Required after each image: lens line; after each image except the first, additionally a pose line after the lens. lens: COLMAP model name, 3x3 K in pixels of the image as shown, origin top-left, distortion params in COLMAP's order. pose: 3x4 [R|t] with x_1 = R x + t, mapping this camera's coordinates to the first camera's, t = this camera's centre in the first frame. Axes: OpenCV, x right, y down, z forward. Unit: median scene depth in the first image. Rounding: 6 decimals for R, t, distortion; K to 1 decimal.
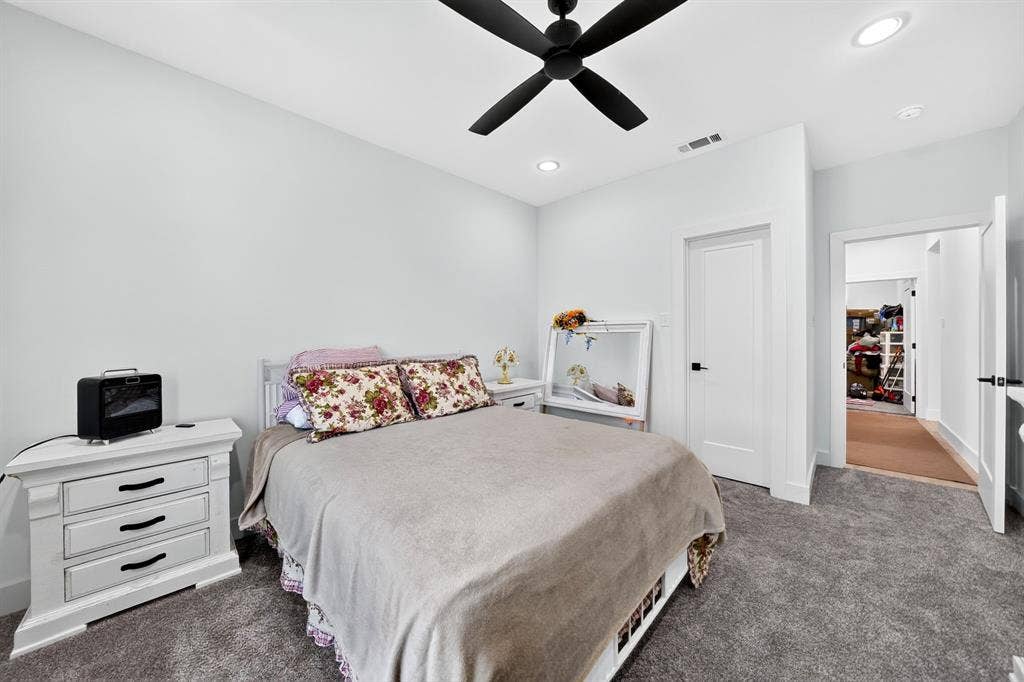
lens RADIAL K [[357.2, 0, 514.8], [0, 357.2, 333.0], [0, 0, 1]] dist [-0.018875, 0.000245]
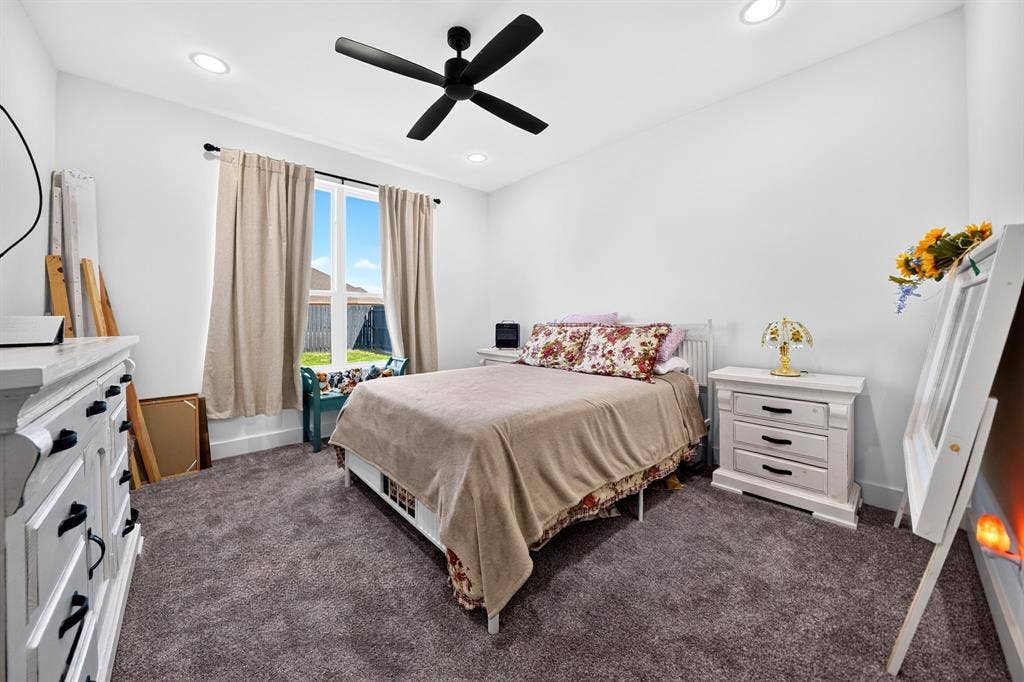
lens RADIAL K [[357.2, 0, 514.8], [0, 357.2, 333.0], [0, 0, 1]] dist [-0.018875, 0.000245]
pose [[-0.060162, 0.097678, -0.993398, 0.233829], [0.058472, 0.993837, 0.094180, -0.008771], [0.996475, -0.052419, -0.065502, 0.188193]]
